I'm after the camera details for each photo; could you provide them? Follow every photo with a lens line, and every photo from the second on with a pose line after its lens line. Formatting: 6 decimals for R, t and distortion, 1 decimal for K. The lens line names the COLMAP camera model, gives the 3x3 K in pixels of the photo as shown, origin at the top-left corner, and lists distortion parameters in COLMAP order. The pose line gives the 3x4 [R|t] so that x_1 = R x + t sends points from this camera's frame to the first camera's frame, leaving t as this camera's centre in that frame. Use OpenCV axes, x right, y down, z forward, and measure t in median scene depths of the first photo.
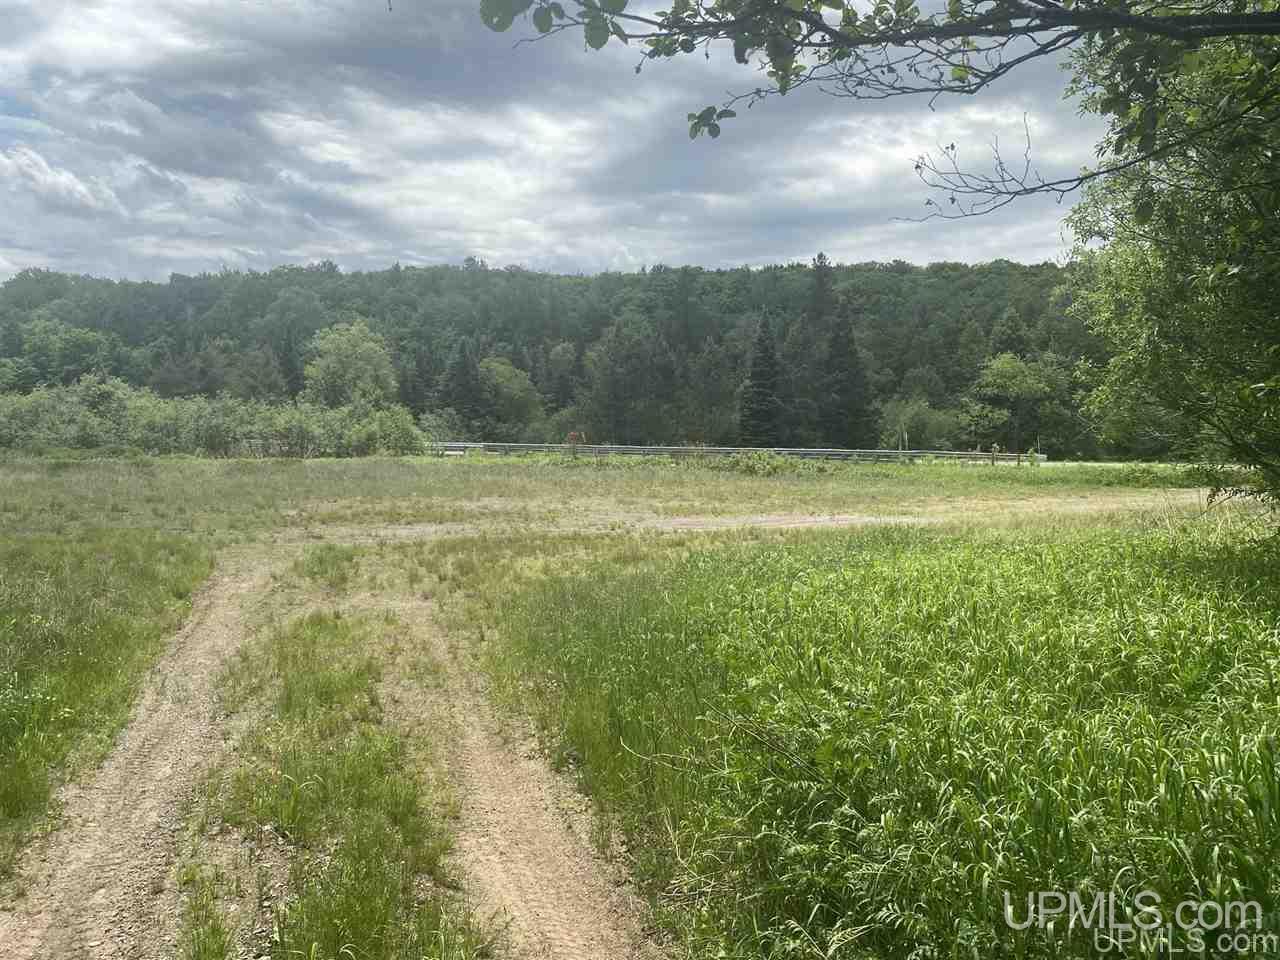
lens RADIAL K [[982.9, 0, 637.5], [0, 982.9, 459.6], [0, 0, 1]] dist [0.005773, 0.004807]
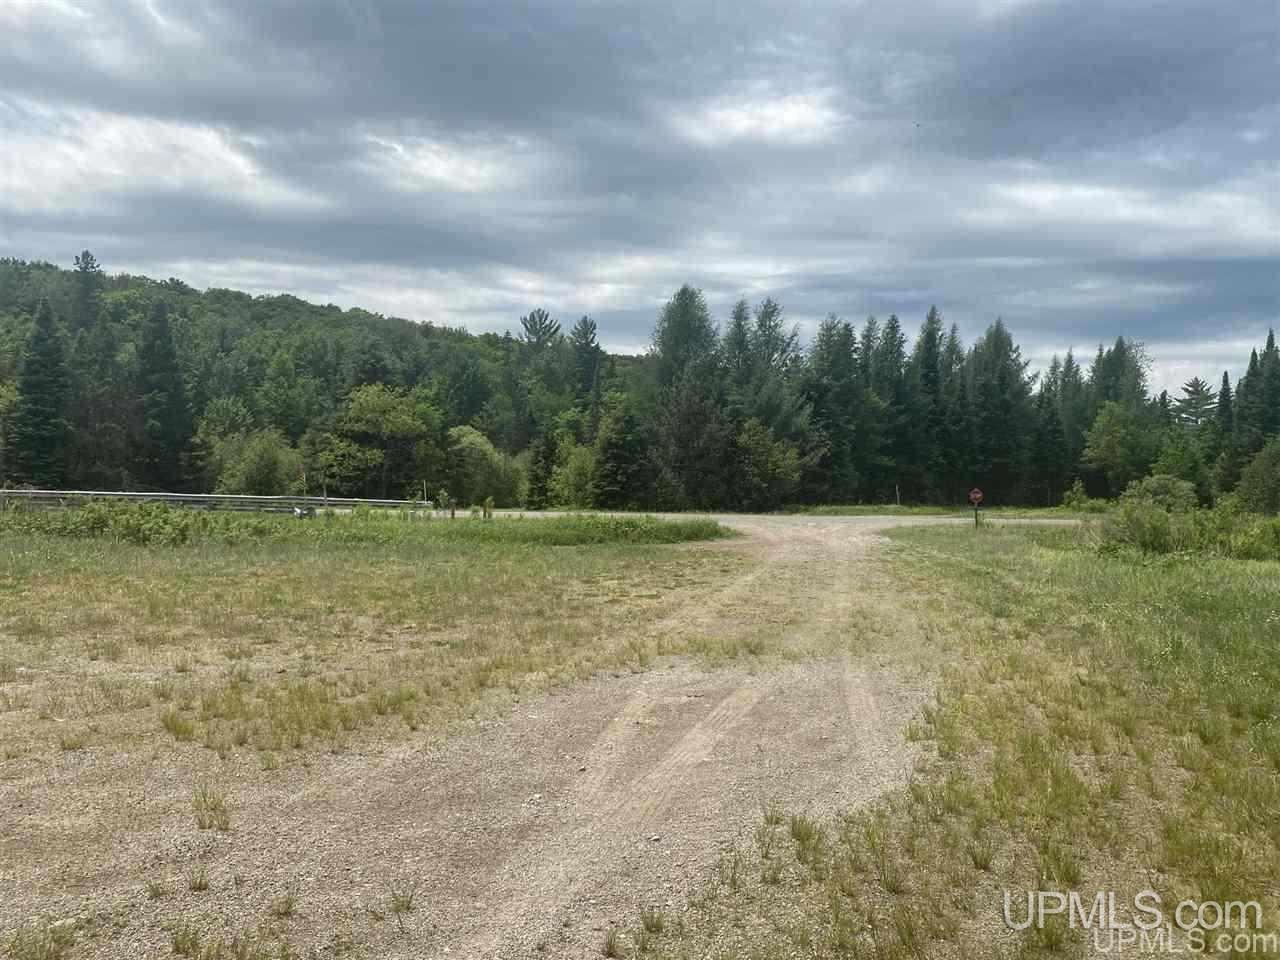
lens RADIAL K [[982.9, 0, 637.5], [0, 982.9, 459.6], [0, 0, 1]] dist [0.005773, 0.004807]
pose [[0.746231, 0.031057, 0.664962, -0.026334], [-0.002129, 0.999017, -0.044270, -0.003729], [-0.665683, 0.031620, 0.745564, 0.195404]]
